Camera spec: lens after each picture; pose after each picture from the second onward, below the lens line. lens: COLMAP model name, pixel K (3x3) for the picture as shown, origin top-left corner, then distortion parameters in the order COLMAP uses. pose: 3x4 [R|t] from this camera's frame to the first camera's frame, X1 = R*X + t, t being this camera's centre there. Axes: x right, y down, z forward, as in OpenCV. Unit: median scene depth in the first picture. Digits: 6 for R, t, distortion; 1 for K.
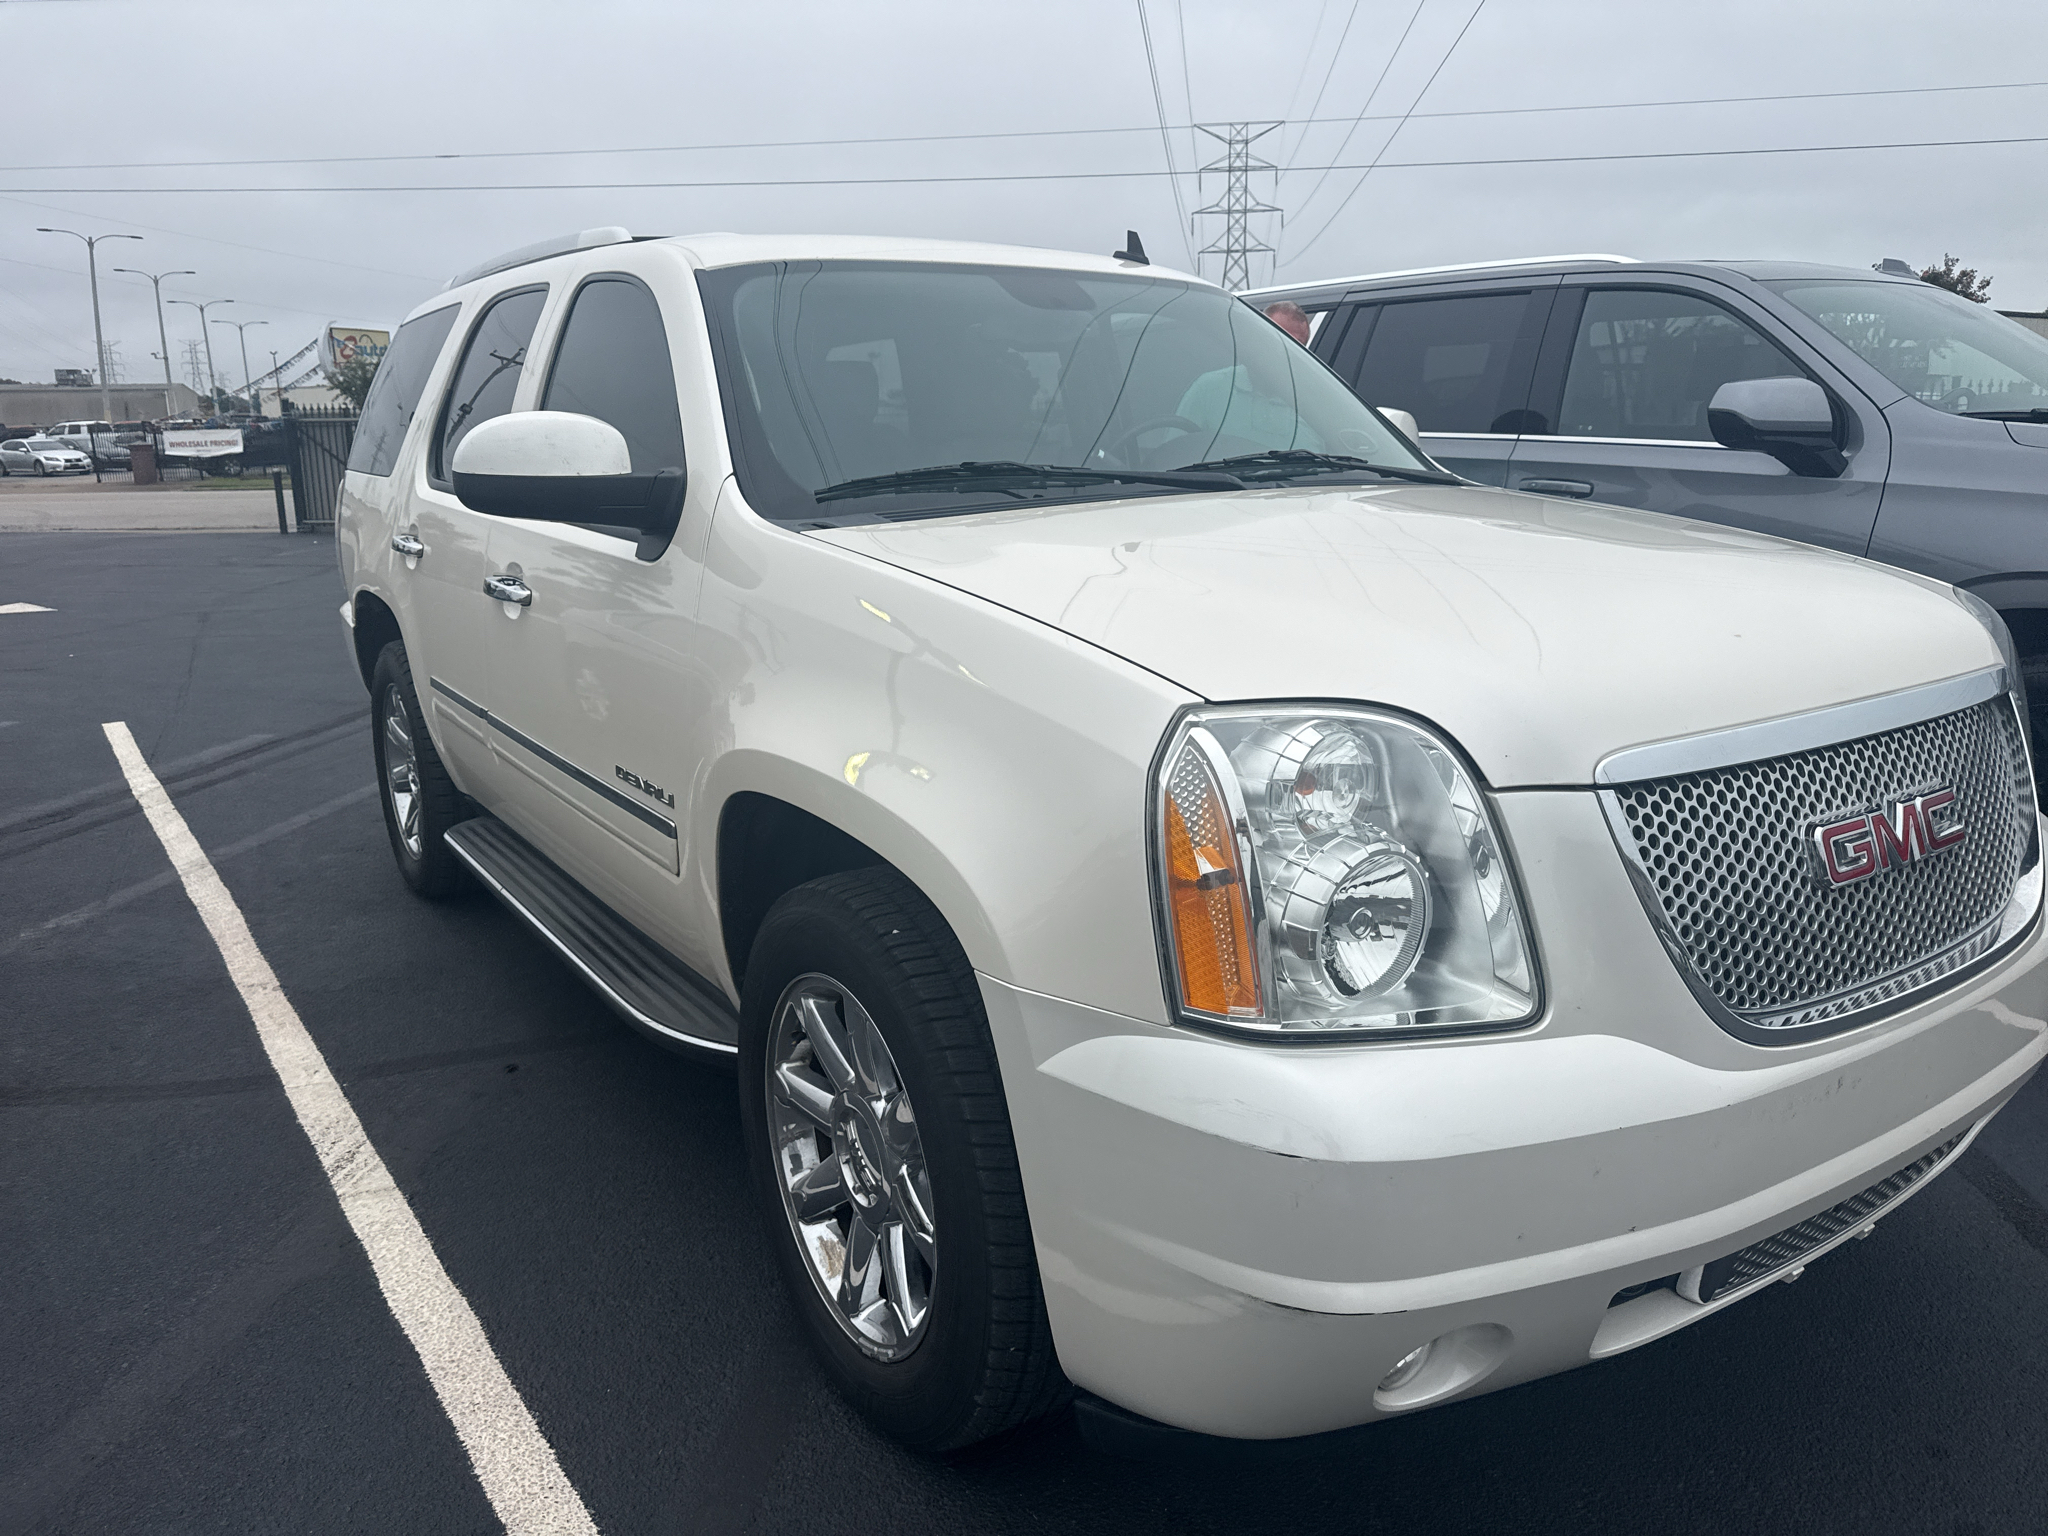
lens RADIAL K [[1446.9, 0, 1024.0], [0, 1446.9, 768.0], [0, 0, 1]] dist [0.038644, -0.046068]
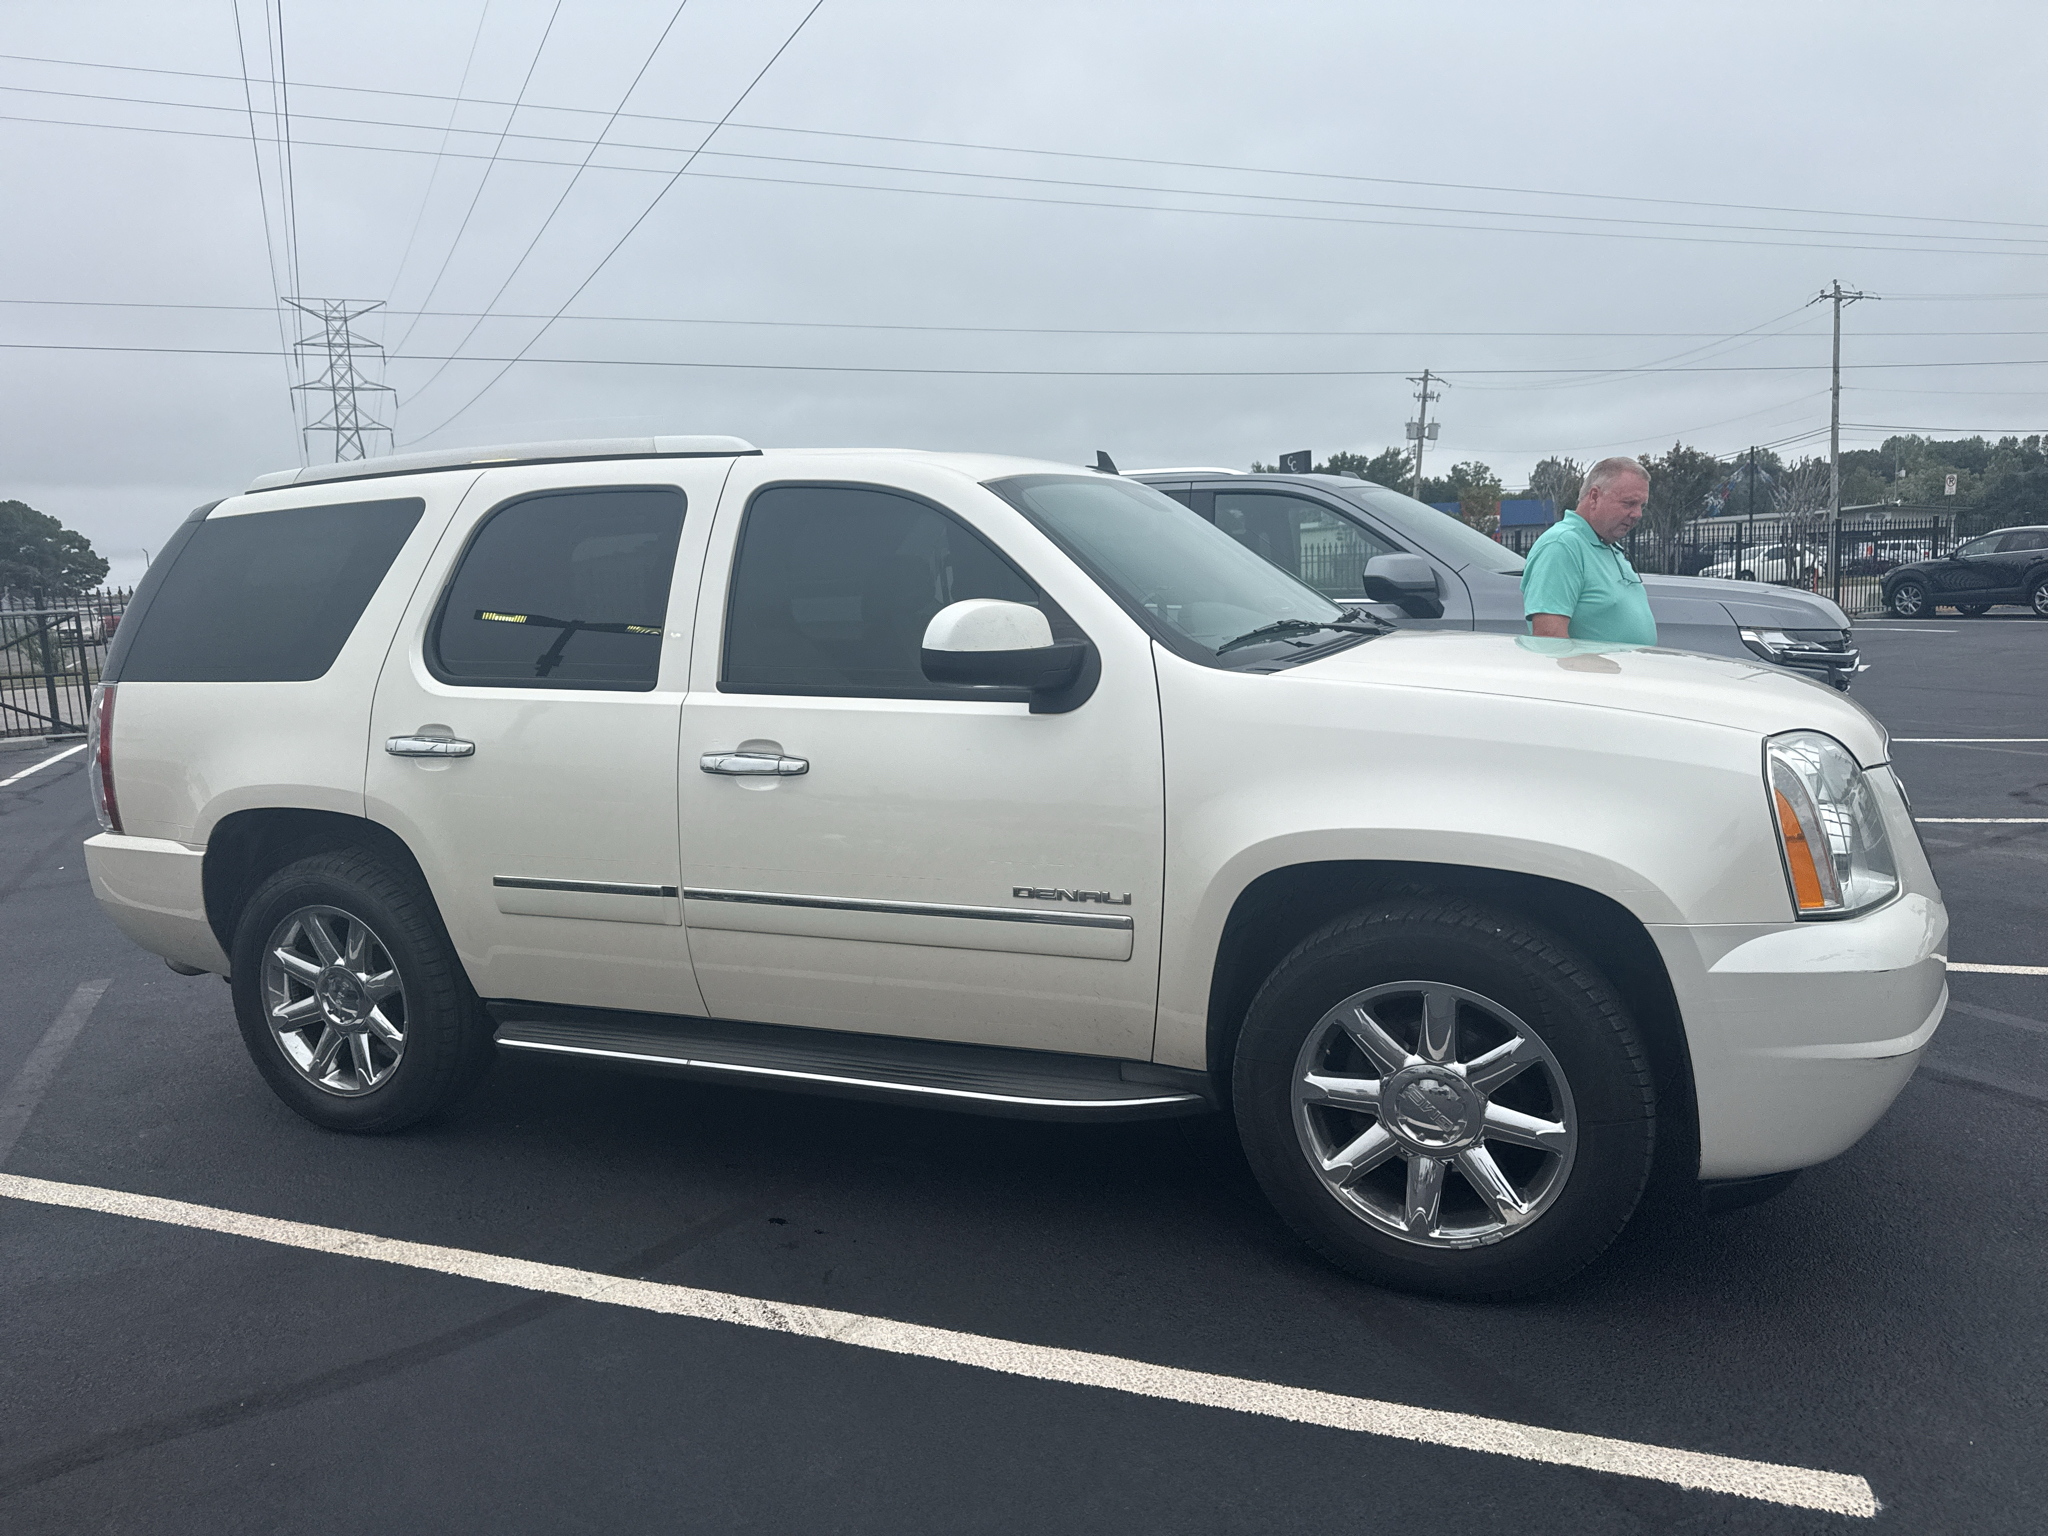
lens RADIAL K [[1446.9, 0, 1024.0], [0, 1446.9, 768.0], [0, 0, 1]] dist [0.038644, -0.046068]
pose [[0.840737, -0.093453, 0.533317, -0.504673], [0.155113, 0.985279, -0.071876, -0.007137], [-0.518749, 0.143153, 0.842856, -0.007736]]
